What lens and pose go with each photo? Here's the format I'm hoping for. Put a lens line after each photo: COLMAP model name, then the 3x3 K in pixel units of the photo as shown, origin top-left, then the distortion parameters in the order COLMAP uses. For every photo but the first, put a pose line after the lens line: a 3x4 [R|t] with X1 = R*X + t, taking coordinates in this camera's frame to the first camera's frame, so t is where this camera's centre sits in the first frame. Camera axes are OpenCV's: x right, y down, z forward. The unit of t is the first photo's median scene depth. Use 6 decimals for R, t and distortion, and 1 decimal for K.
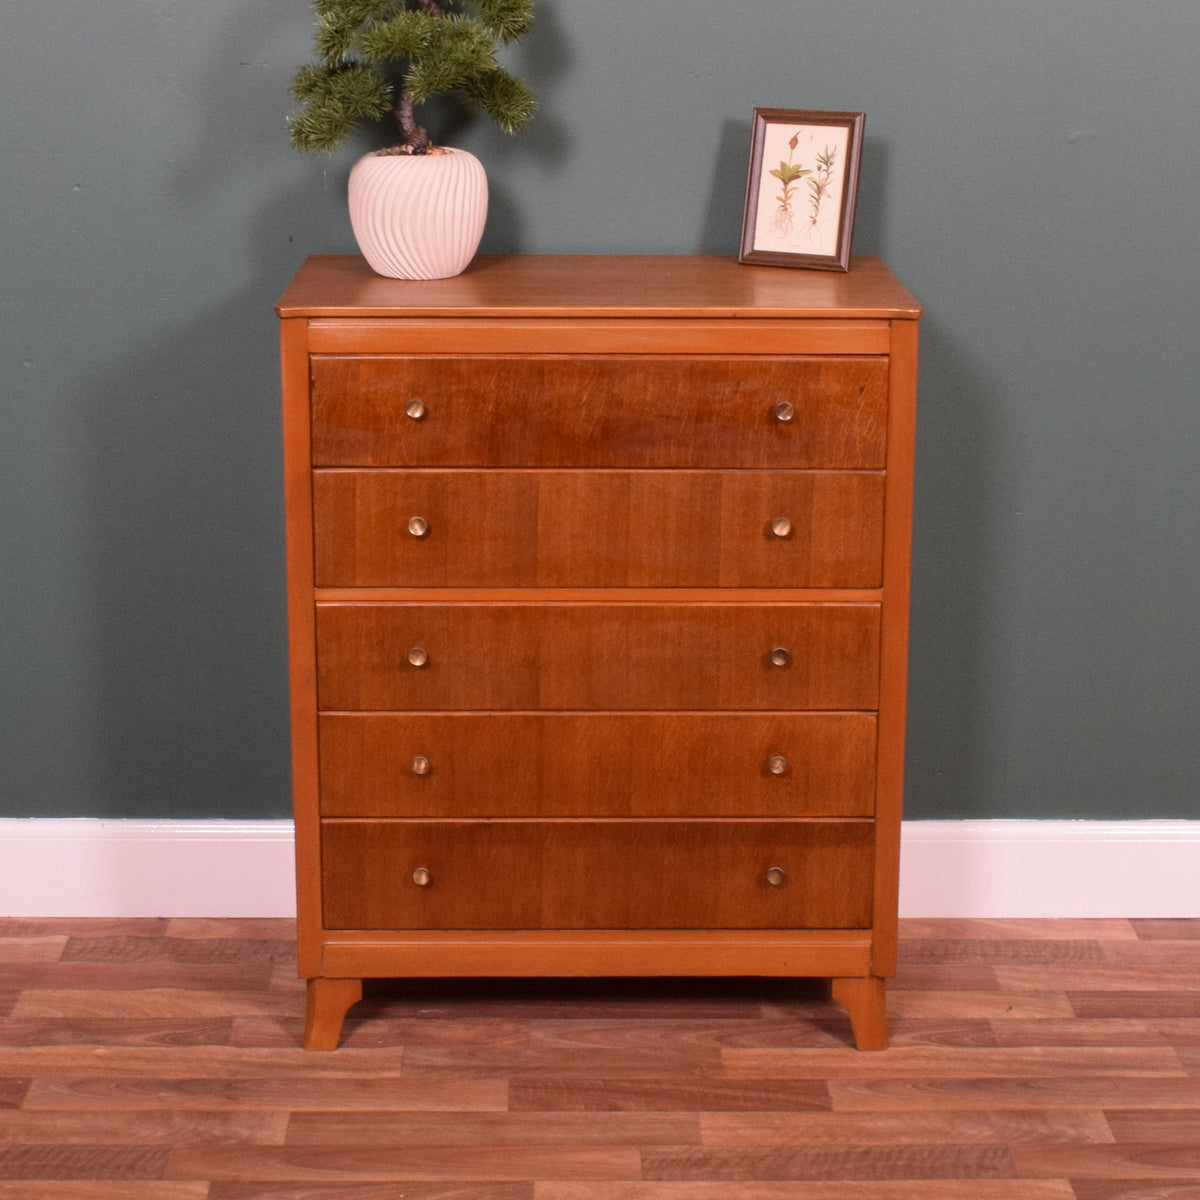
lens RADIAL K [[2432.5, 0, 591.6], [0, 2432.5, 520.6], [0, 0, 1]] dist [-0.026242, 0.000000]
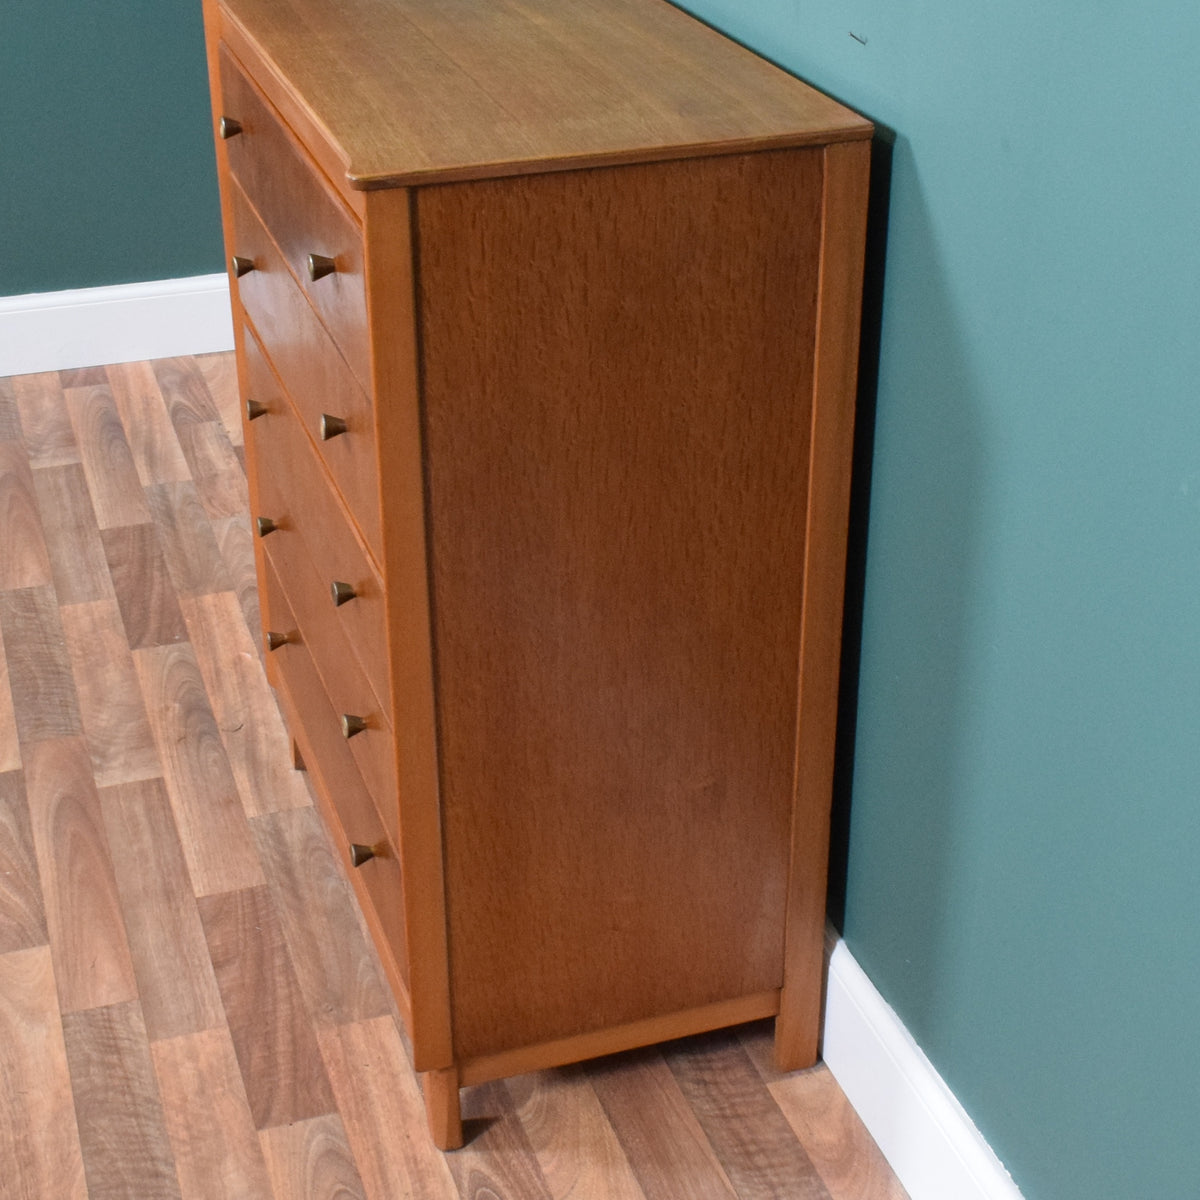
lens RADIAL K [[2015.9, 0, 621.1], [0, 2015.9, 620.1], [0, 0, 1]] dist [-0.019021, 0.000000]
pose [[0.313050, 0.457008, -0.832552, 0.611726], [-0.241047, 0.886142, 0.395788, -0.197753], [0.918638, 0.076782, 0.387567, 0.838088]]
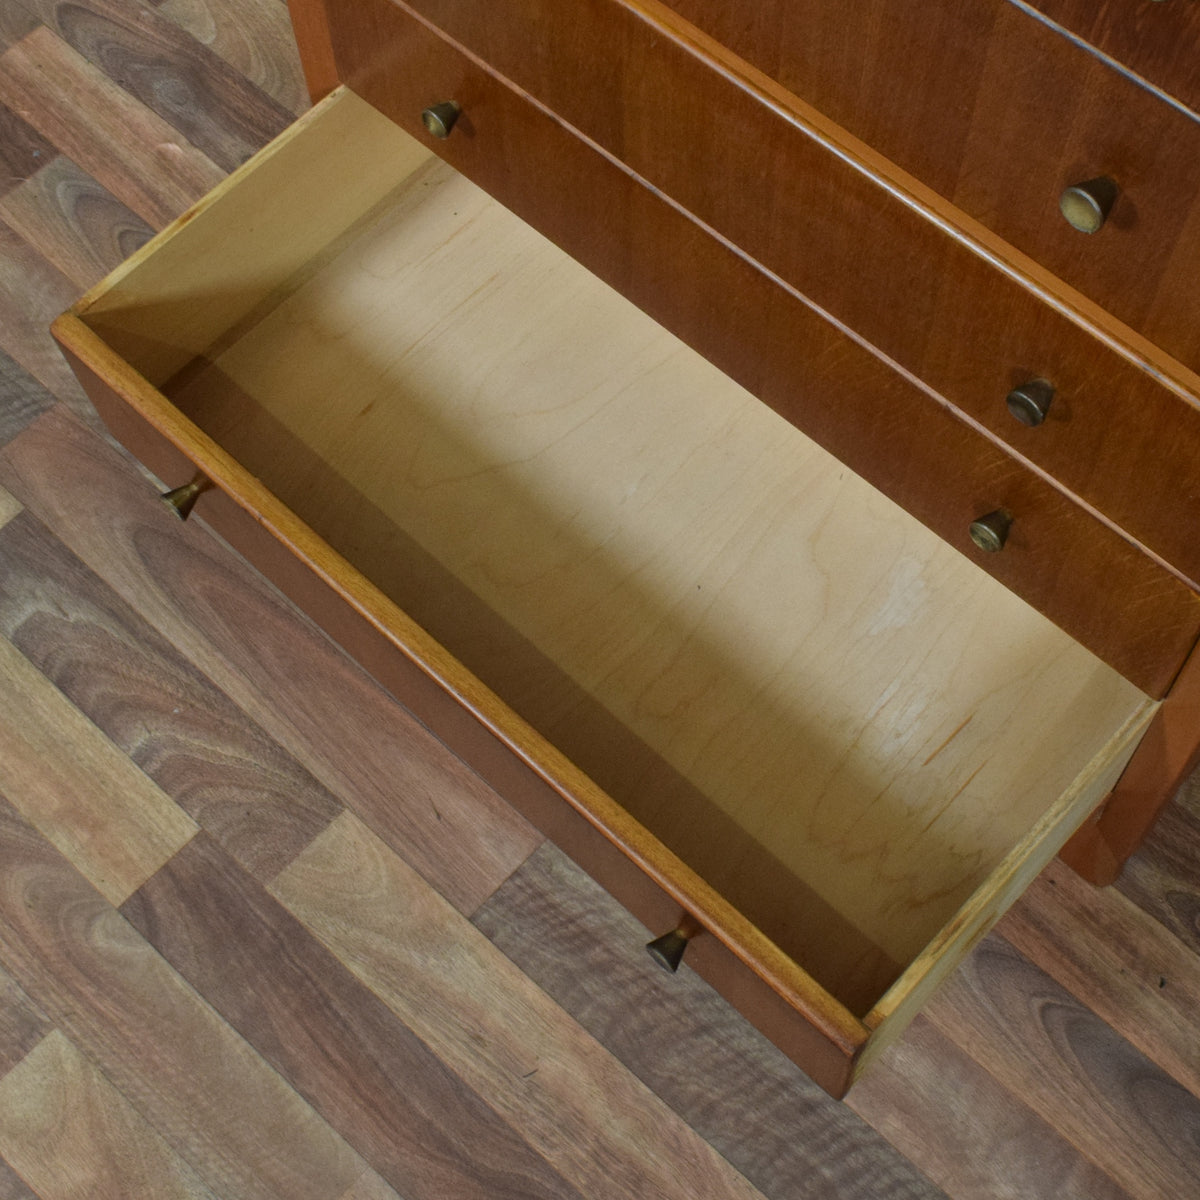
lens RADIAL K [[2015.9, 0, 674.6], [0, 2015.9, 487.6], [0, 0, 1]] dist [-0.019021, 0.000000]
pose [[0.732523, 0.594649, -0.331363, 0.155385], [-0.171423, 0.632215, 0.755591, -0.184849], [0.658805, -0.496685, 0.565049, 0.752960]]
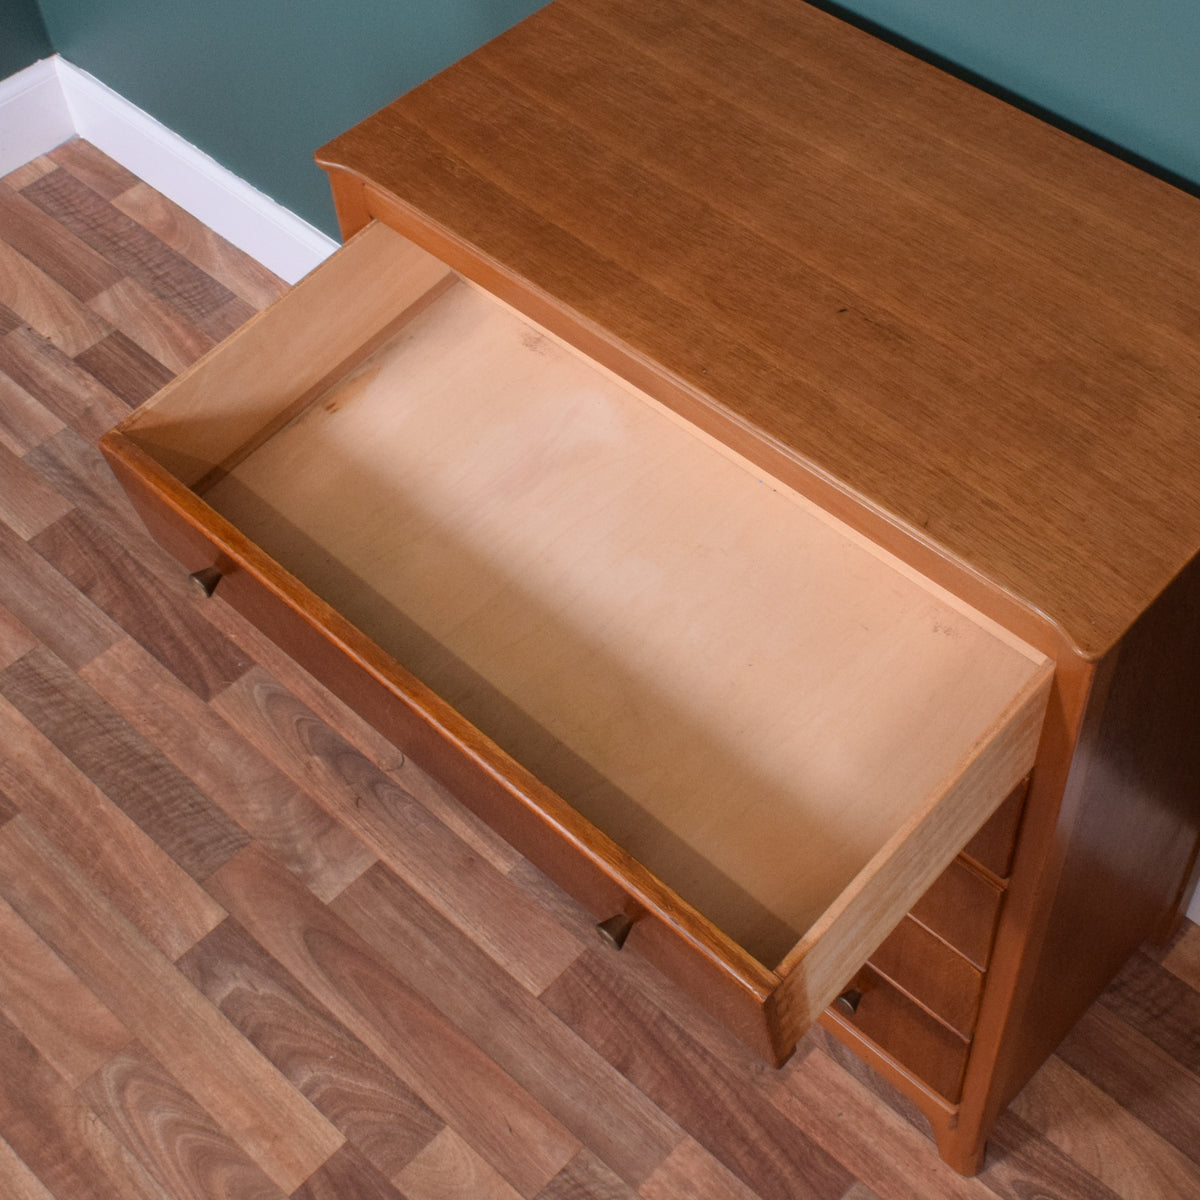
lens RADIAL K [[1841.1, 0, 711.1], [0, 1841.1, 522.4], [0, 0, 1]] dist [-0.018937, 0.000000]
pose [[0.732155, 0.512590, -0.448554, 0.232412], [-0.154330, 0.766250, 0.623734, -0.336483], [0.663424, -0.387445, 0.640122, 0.665880]]
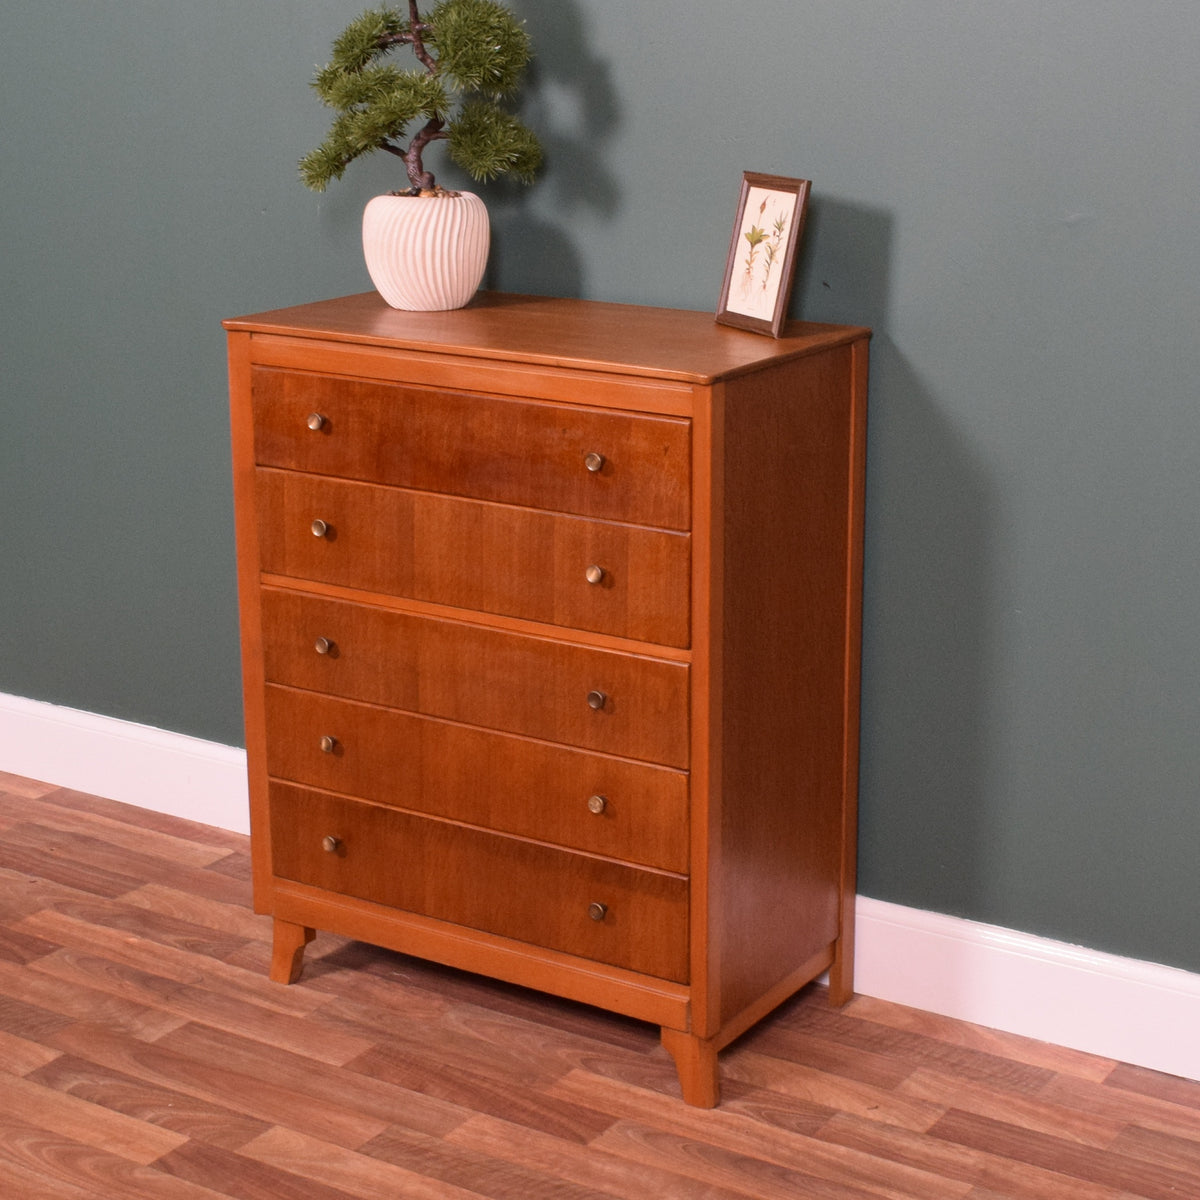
lens RADIAL K [[2314.3, 0, 701.3], [0, 2314.3, 584.7], [0, 0, 1]] dist [-0.023031, 0.000000]
pose [[0.850962, 0.140358, -0.506125, 0.601581], [-0.135817, 0.989661, 0.046099, -0.043462], [0.507363, 0.029512, 0.861227, 0.174454]]
